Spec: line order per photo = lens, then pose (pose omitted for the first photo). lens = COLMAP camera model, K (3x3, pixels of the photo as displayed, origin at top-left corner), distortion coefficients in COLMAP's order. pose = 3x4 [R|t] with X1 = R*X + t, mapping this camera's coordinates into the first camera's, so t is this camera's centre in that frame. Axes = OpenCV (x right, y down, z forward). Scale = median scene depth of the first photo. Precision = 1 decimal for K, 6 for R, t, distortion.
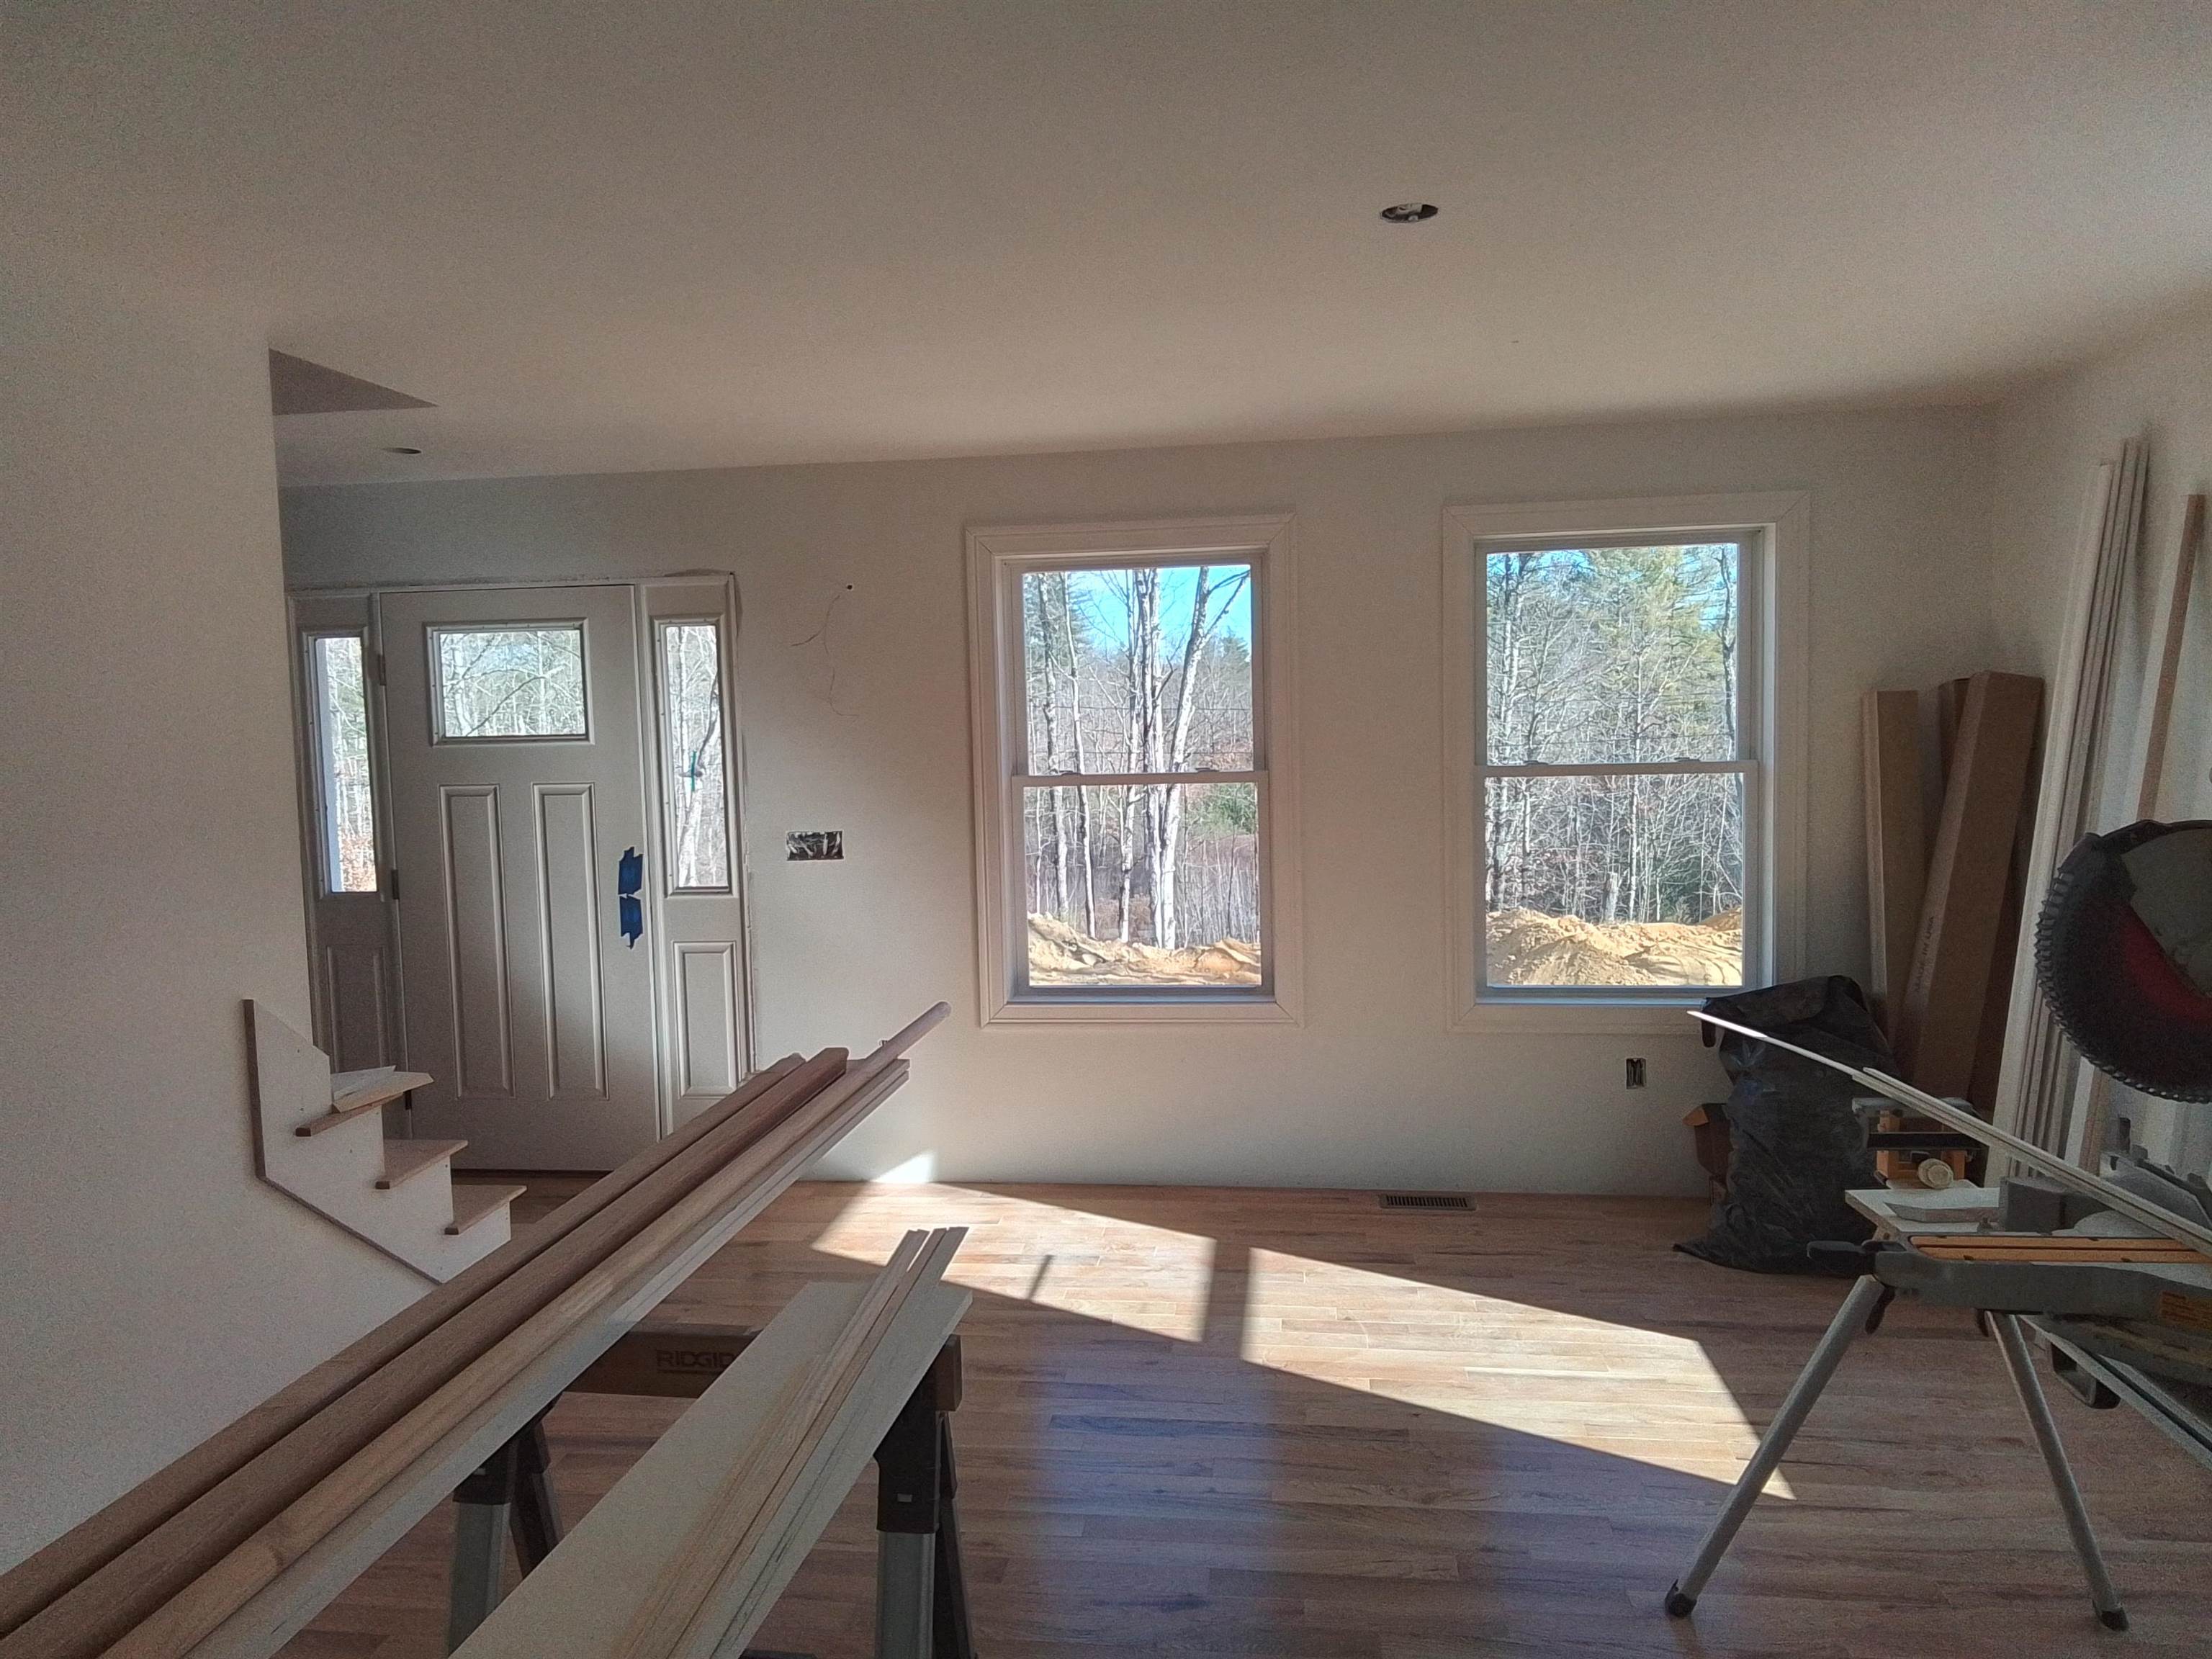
lens RADIAL K [[1528.3, 0, 1106.4], [0, 1528.3, 830.1], [0, 0, 1]] dist [0.055552, -0.062737]
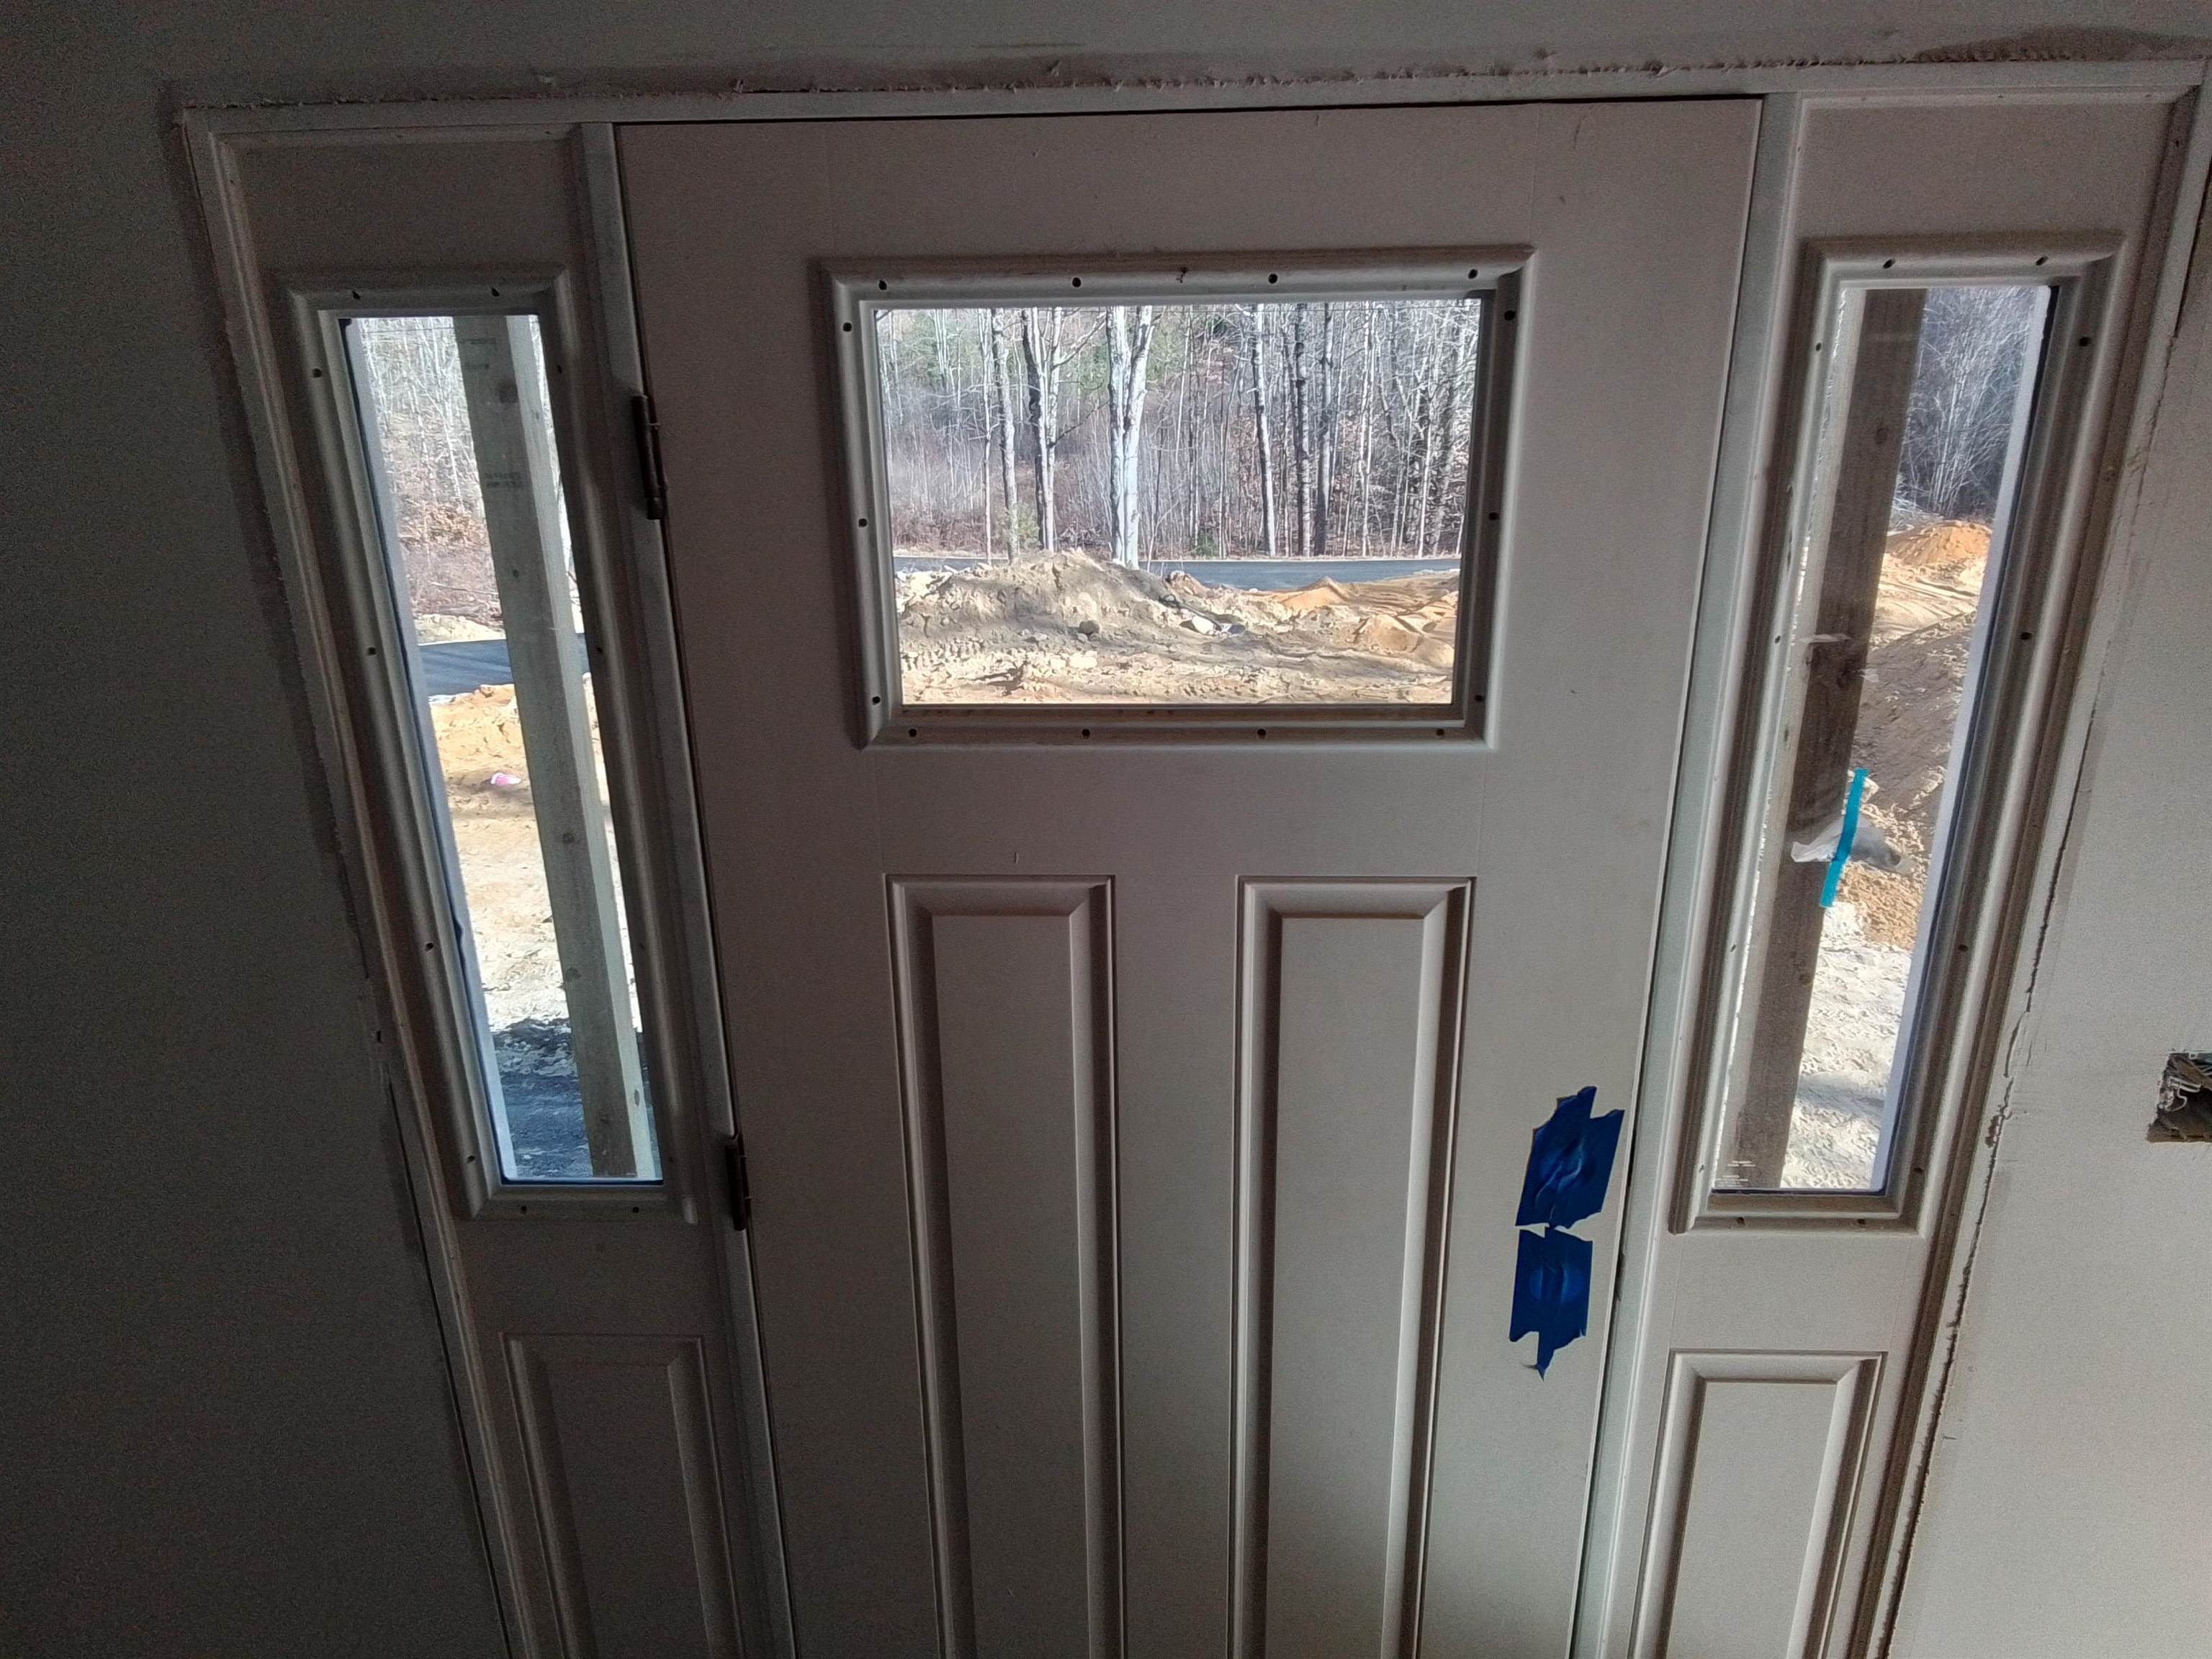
lens RADIAL K [[1528.3, 0, 1107.2], [0, 1528.3, 828.1], [0, 0, 1]] dist [0.055552, -0.062737]
pose [[0.996303, -0.024763, 0.082259, -0.419226], [0.000751, 0.960026, 0.279909, -0.116472], [-0.085902, -0.278813, 0.956496, 0.738908]]
